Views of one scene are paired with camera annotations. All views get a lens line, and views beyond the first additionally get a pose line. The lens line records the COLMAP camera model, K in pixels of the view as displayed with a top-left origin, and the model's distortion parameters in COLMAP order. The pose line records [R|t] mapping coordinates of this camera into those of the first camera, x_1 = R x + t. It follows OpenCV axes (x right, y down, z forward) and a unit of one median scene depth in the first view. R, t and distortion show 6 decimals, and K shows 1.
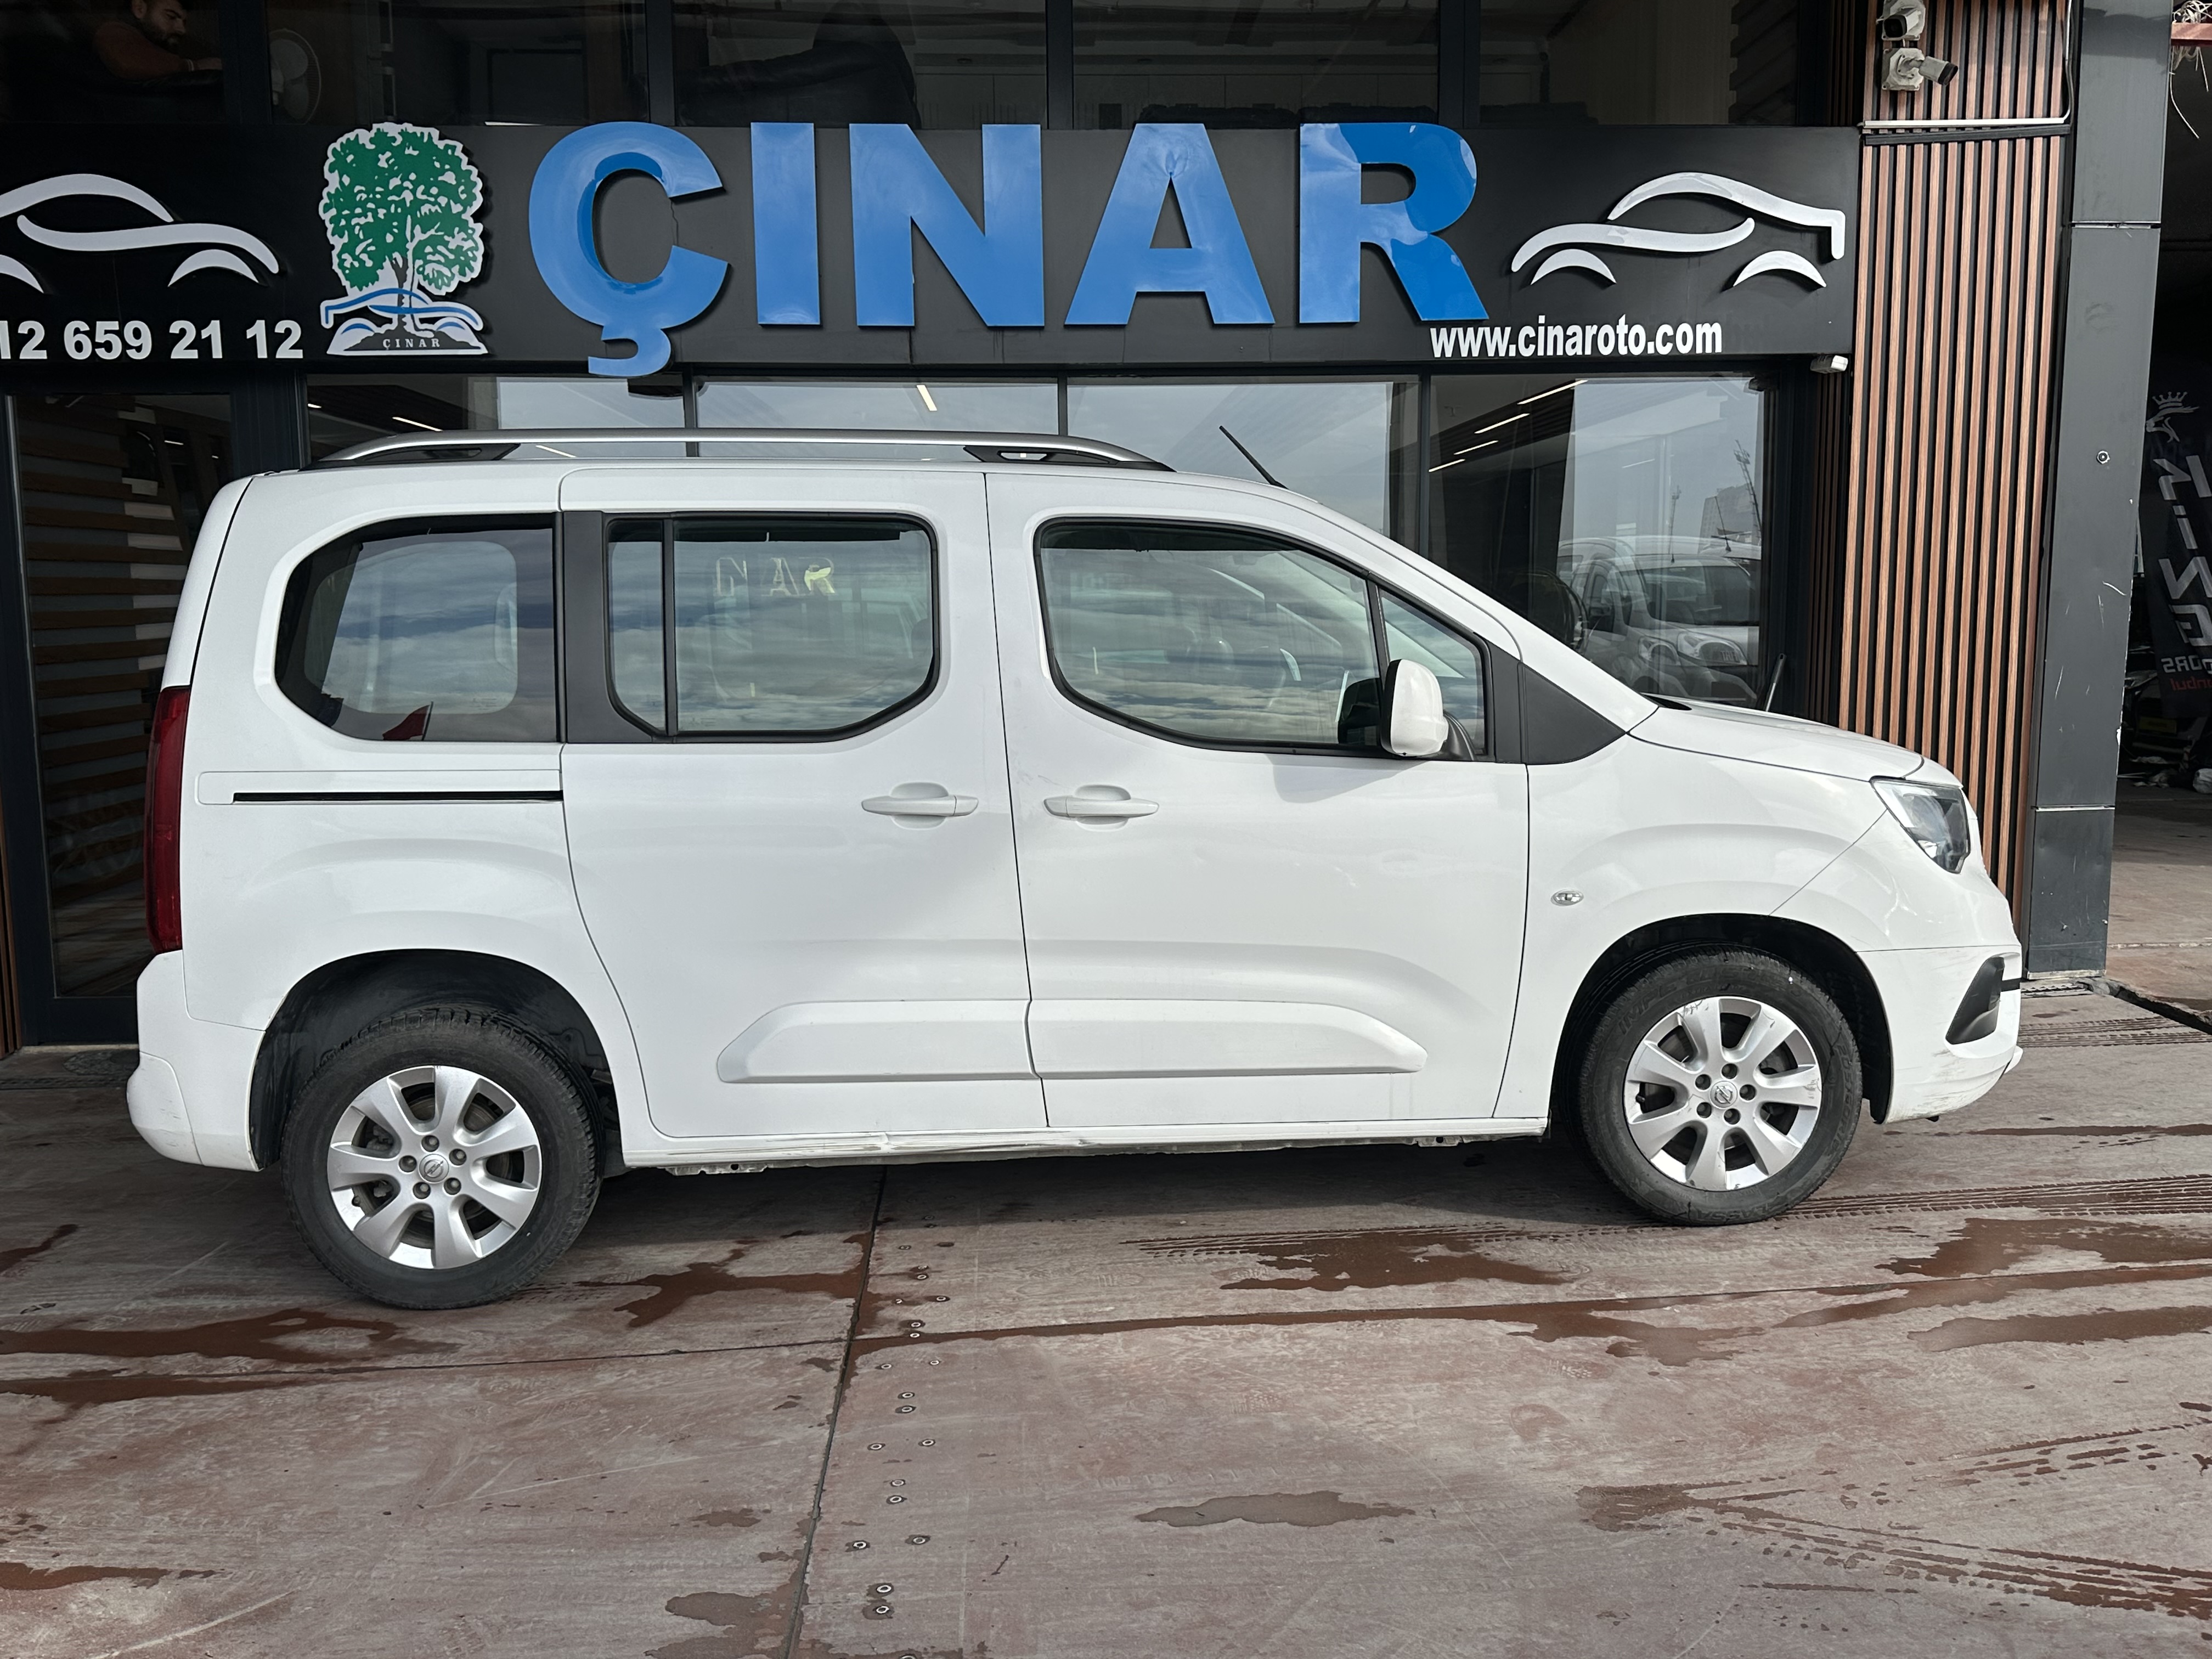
lens RADIAL K [[1927.2, 0, 1102.9], [0, 1927.2, 820.7], [0, 0, 1]] dist [0.167146, -0.341591]
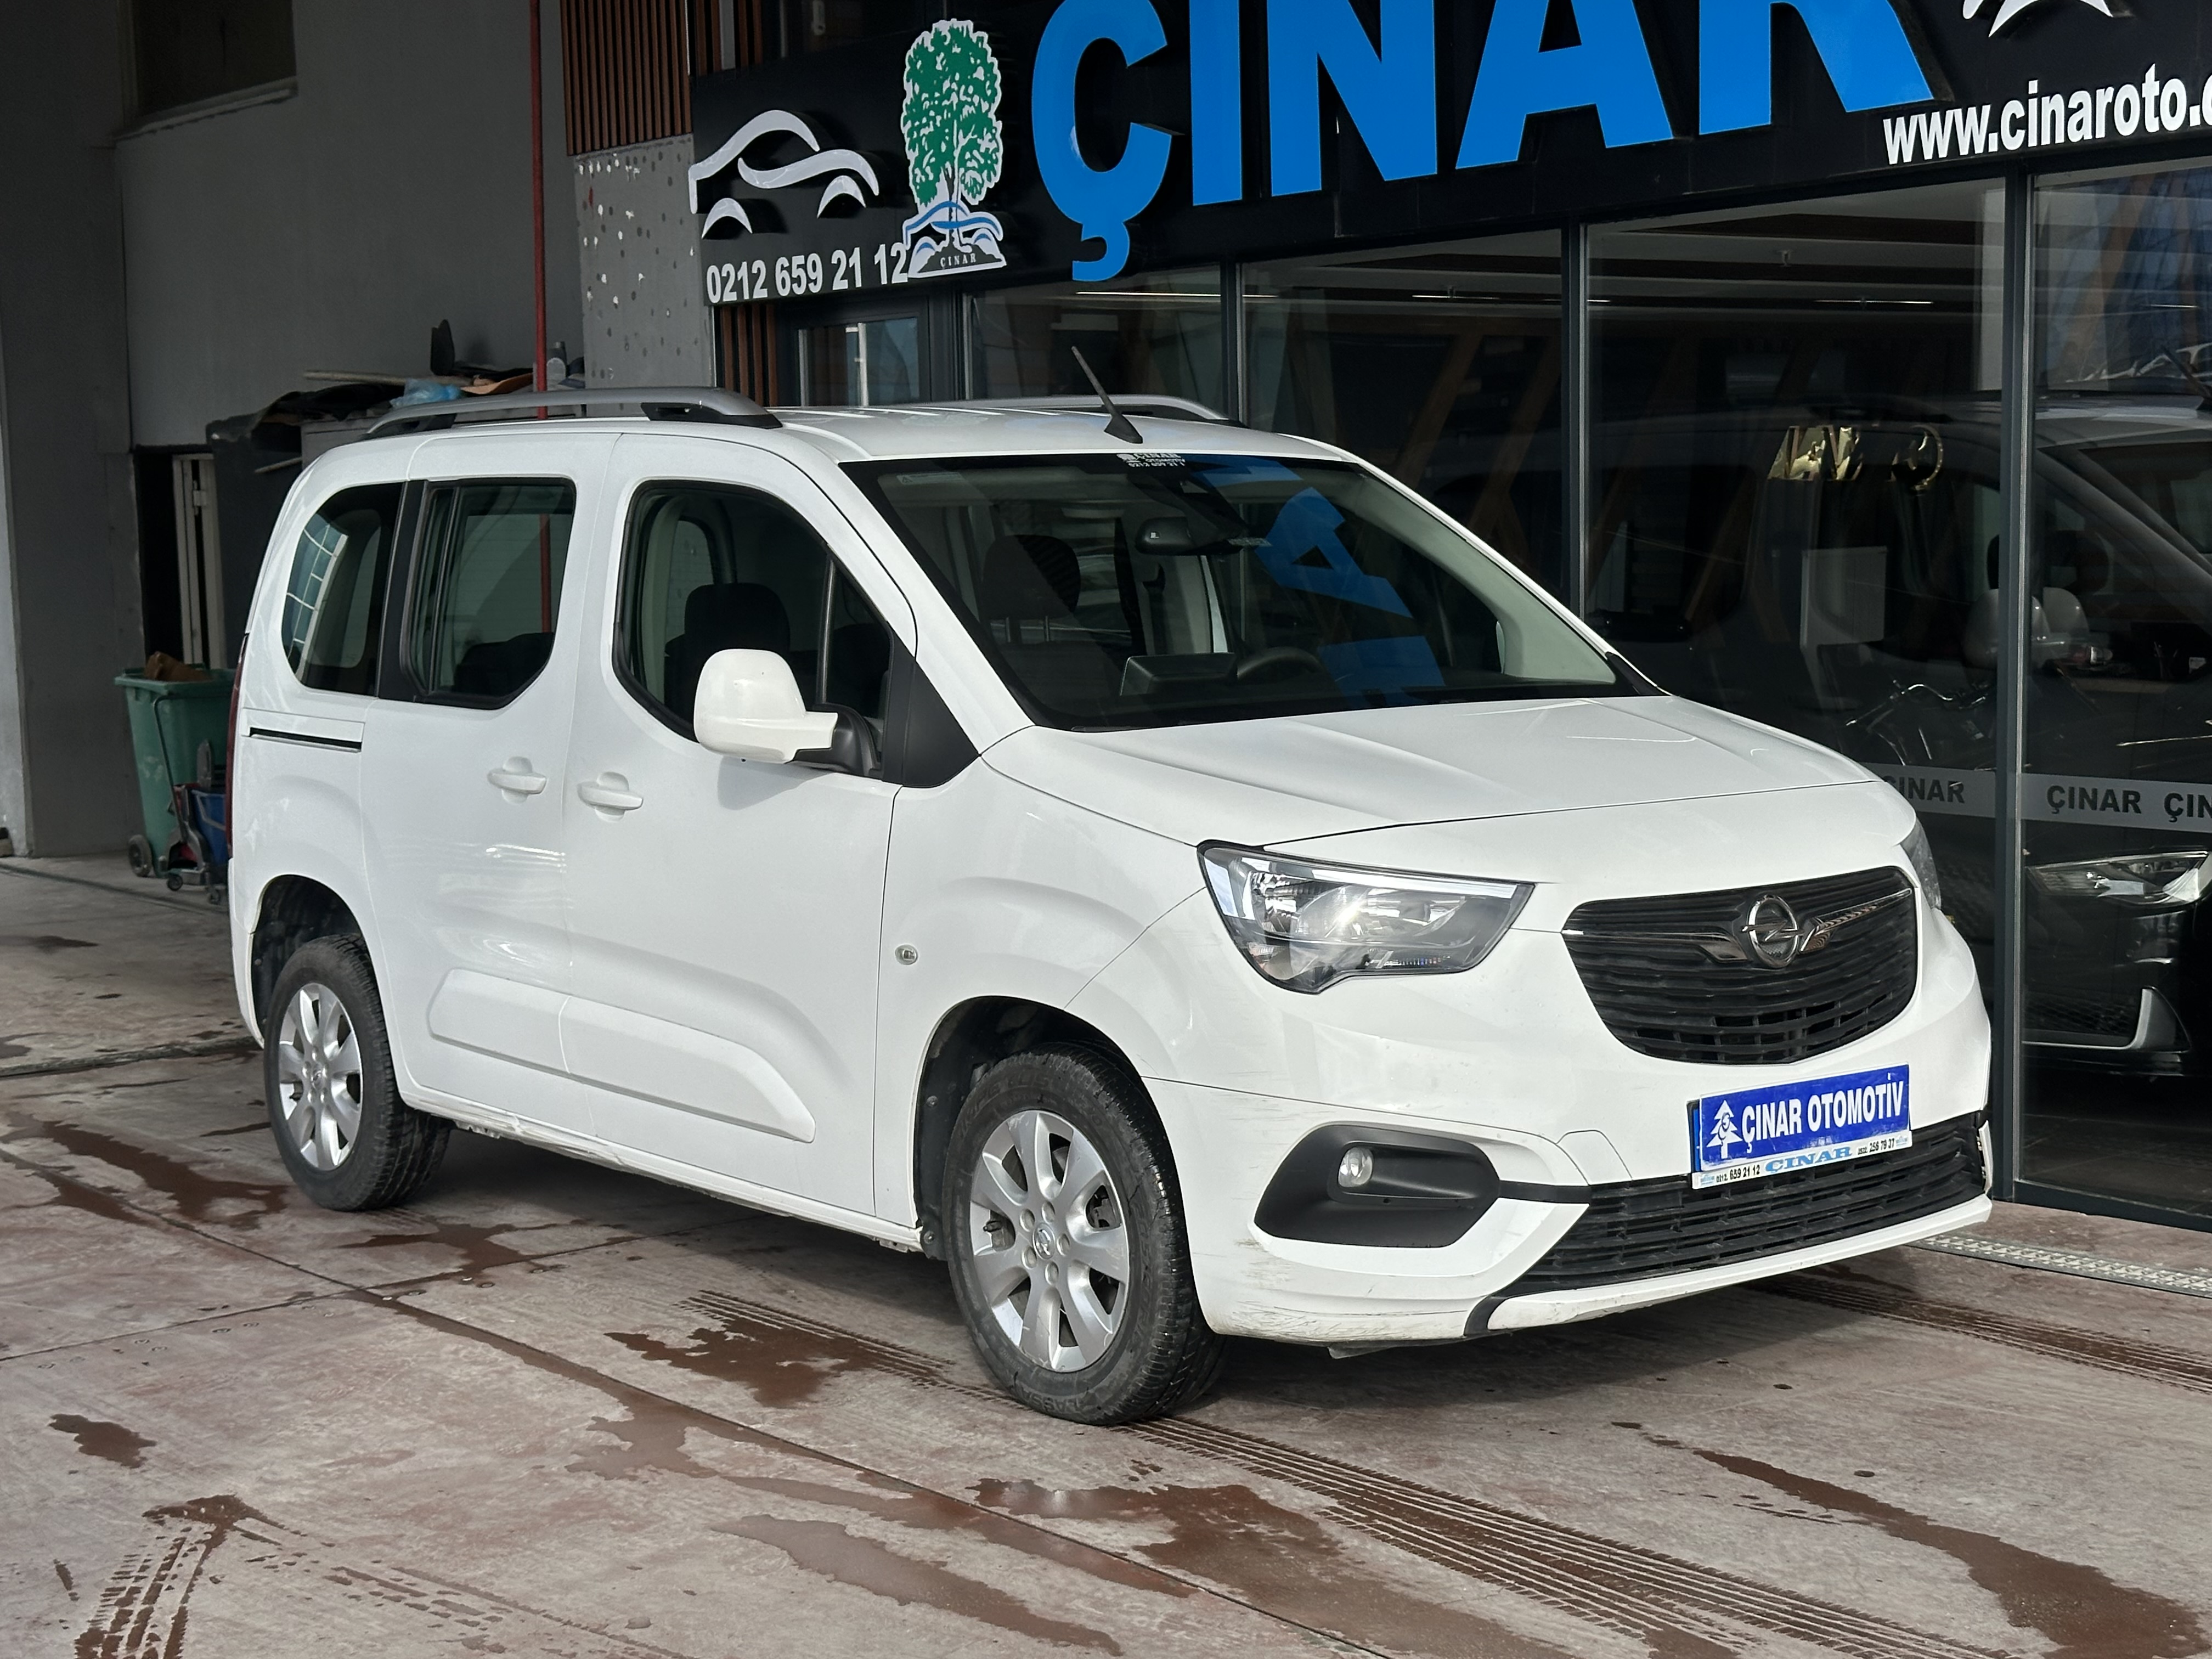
lens RADIAL K [[3202.3, 0, 1103.6], [0, 3202.3, 828.6], [0, 0, 1]] dist [0.201961, -0.467003]
pose [[0.569769, 0.083443, -0.817558, 1.256359], [-0.081024, 0.995689, 0.045158, -0.072353], [0.817801, 0.040512, 0.574073, 0.280992]]
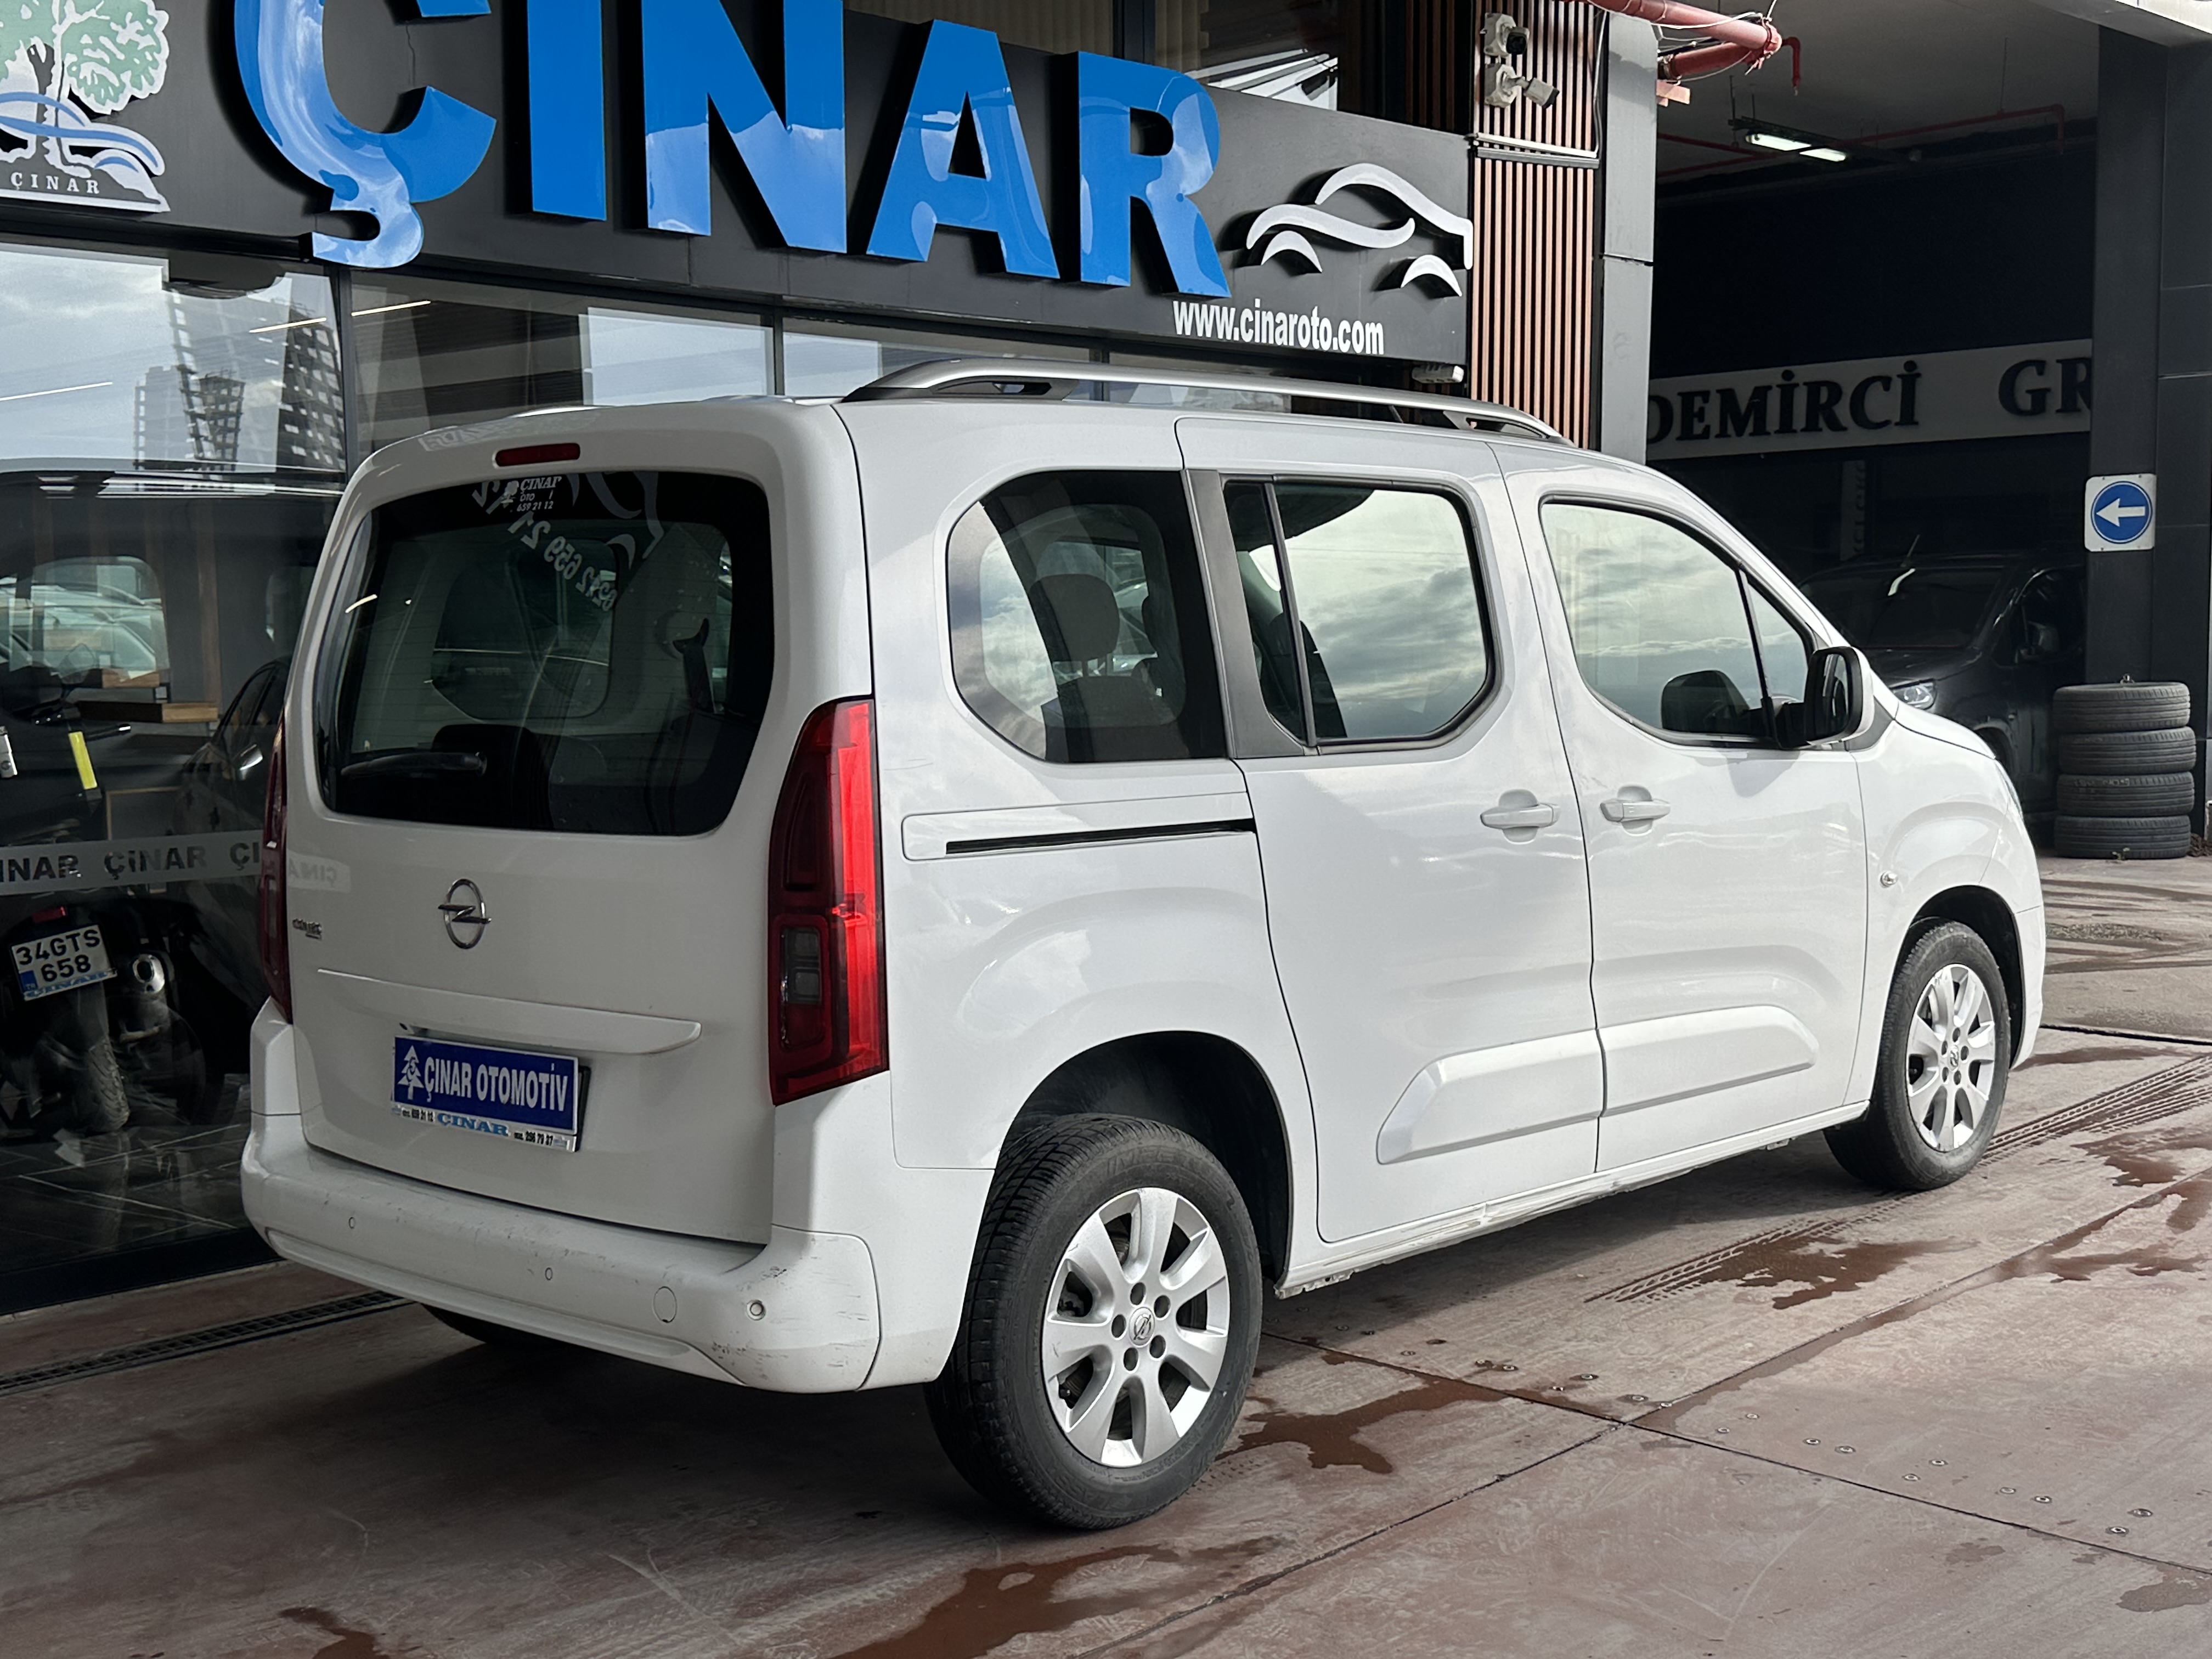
lens RADIAL K [[2603.8, 0, 1109.8], [0, 2603.8, 815.4], [0, 0, 1]] dist [0.196146, -0.423094]
pose [[0.735675, -0.046426, 0.675742, -0.926075], [0.081087, 0.996510, -0.019814, 0.000121], [-0.672464, 0.069370, 0.736872, 0.227114]]
